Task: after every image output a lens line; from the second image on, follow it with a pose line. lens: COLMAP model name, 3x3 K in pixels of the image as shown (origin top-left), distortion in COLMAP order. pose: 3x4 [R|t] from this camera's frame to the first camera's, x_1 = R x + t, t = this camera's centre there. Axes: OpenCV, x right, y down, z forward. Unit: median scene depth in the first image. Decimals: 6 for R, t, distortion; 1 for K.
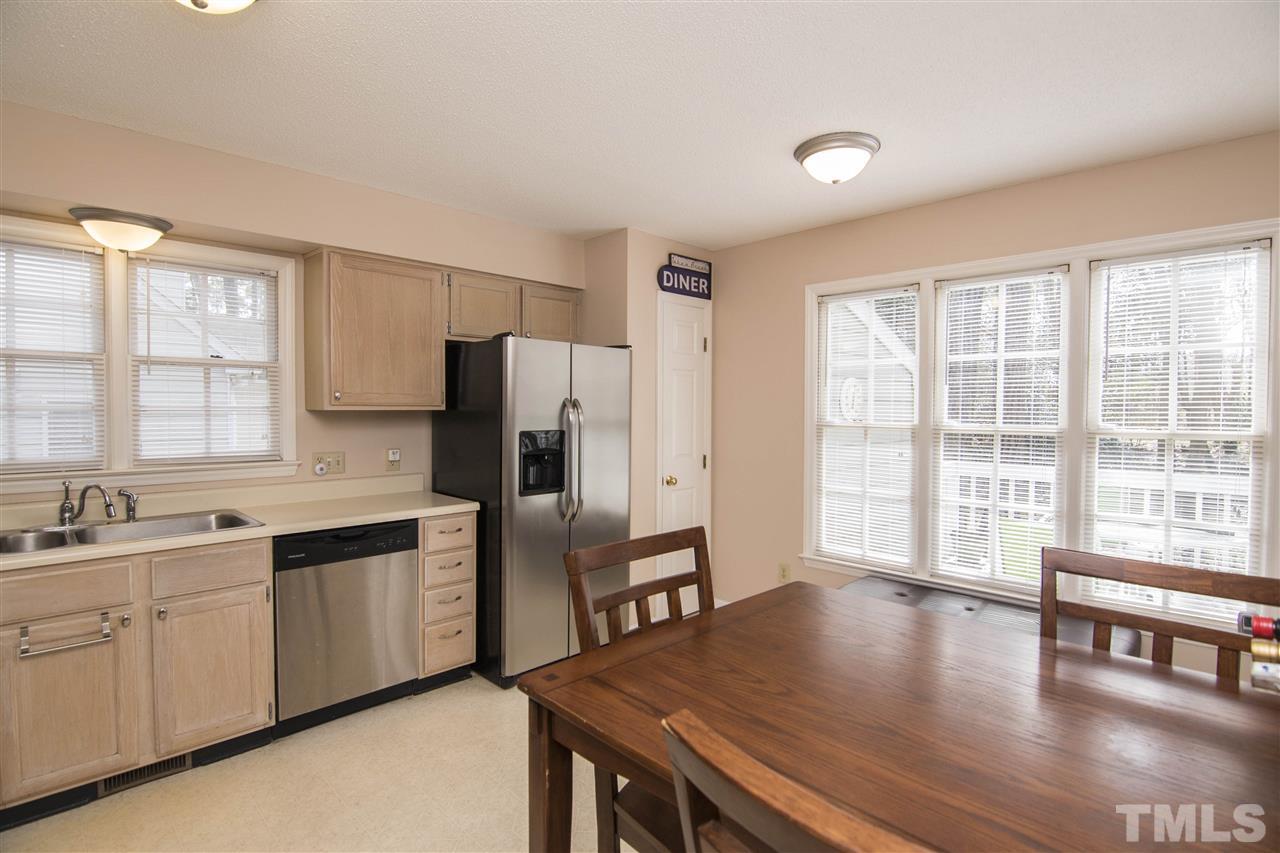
lens RADIAL K [[623.1, 0, 638.6], [0, 623.1, 419.4], [0, 0, 1]] dist [-0.010384, -0.005878]
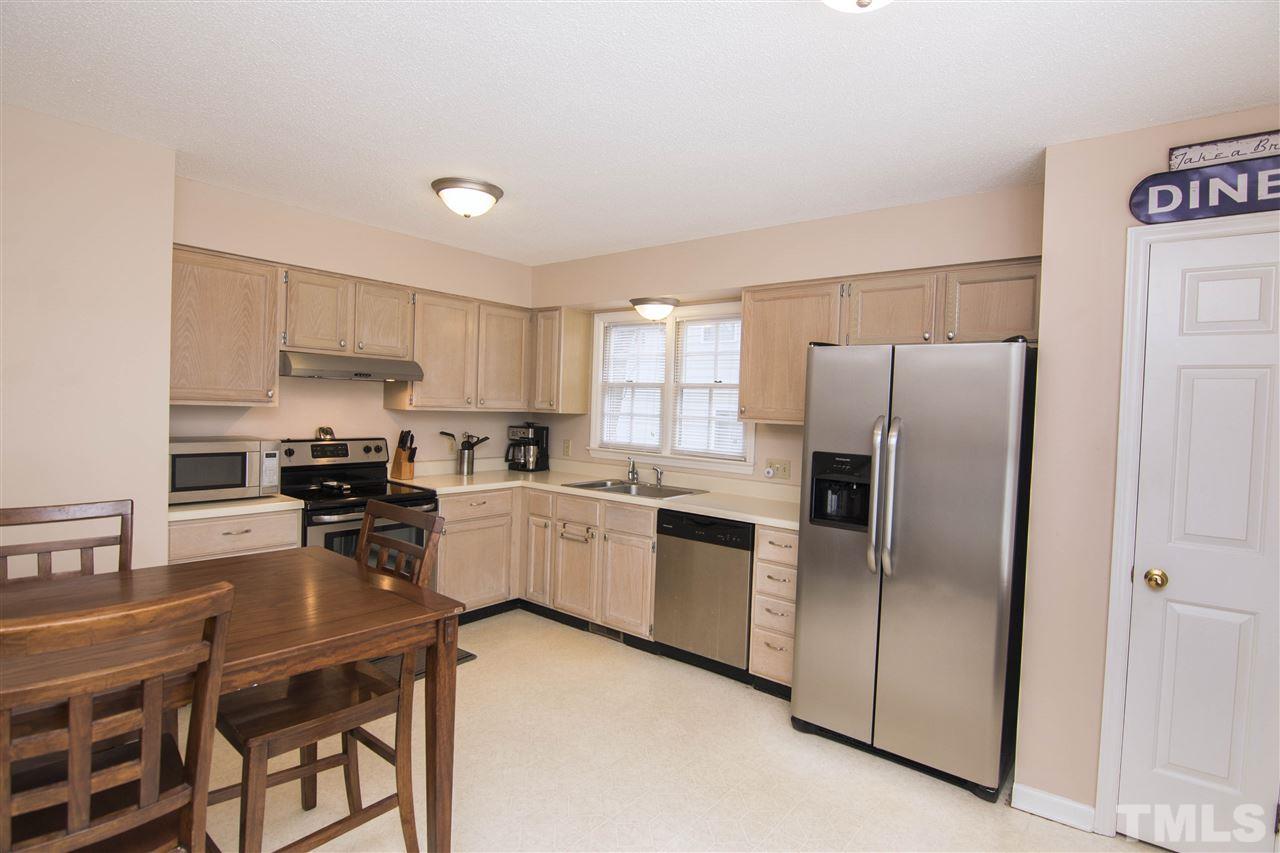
lens RADIAL K [[623.1, 0, 644.3], [0, 623.1, 423.4], [0, 0, 1]] dist [-0.010384, -0.005878]
pose [[0.121972, 0.026312, -0.992185, 0.706022], [-0.055257, 0.998278, 0.019681, -0.026045], [0.990994, 0.052425, 0.123216, 0.684278]]
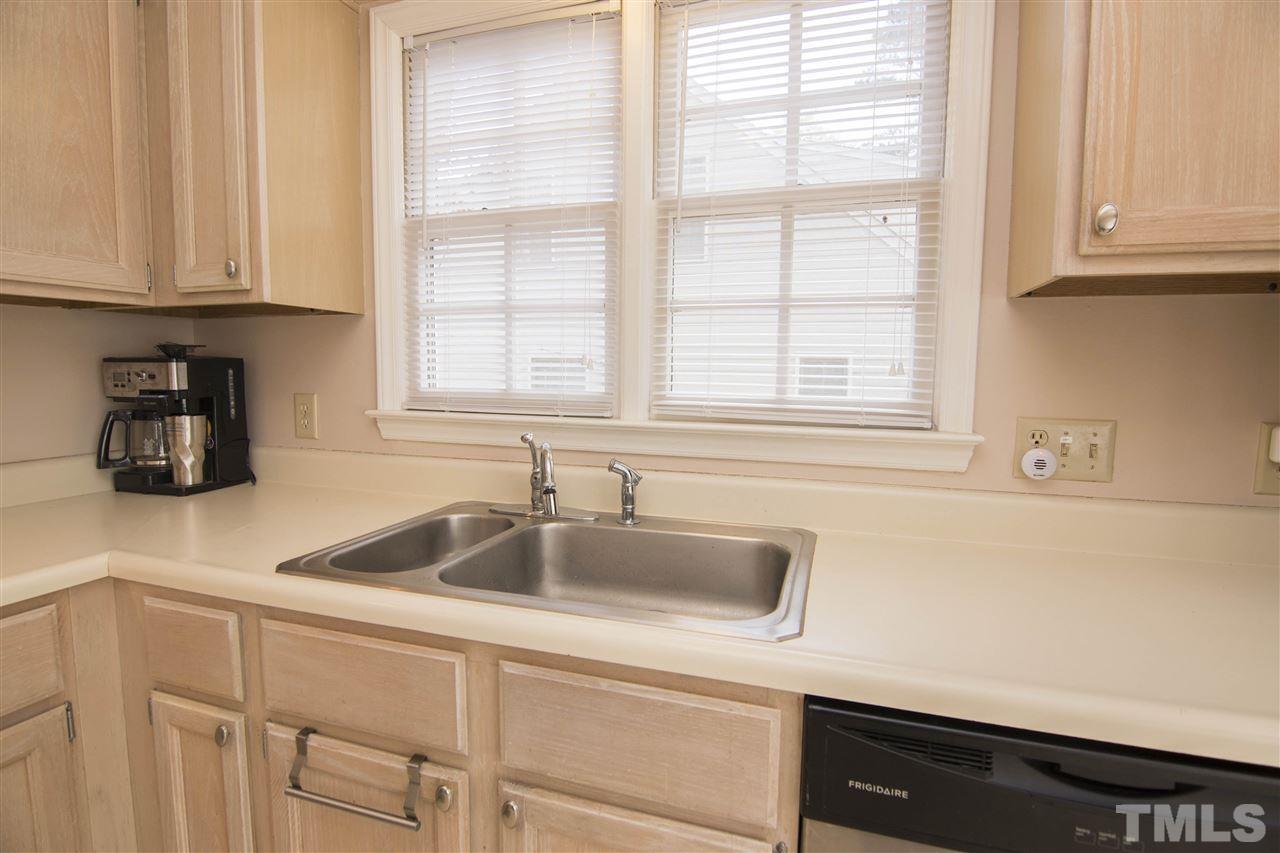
lens RADIAL K [[623.1, 0, 639.5], [0, 623.1, 424.4], [0, 0, 1]] dist [-0.010384, -0.005878]
pose [[0.453034, 0.079778, -0.887916, -0.333088], [-0.026318, 0.996751, 0.076129, 0.040391], [0.891105, -0.011121, 0.453662, 0.703015]]
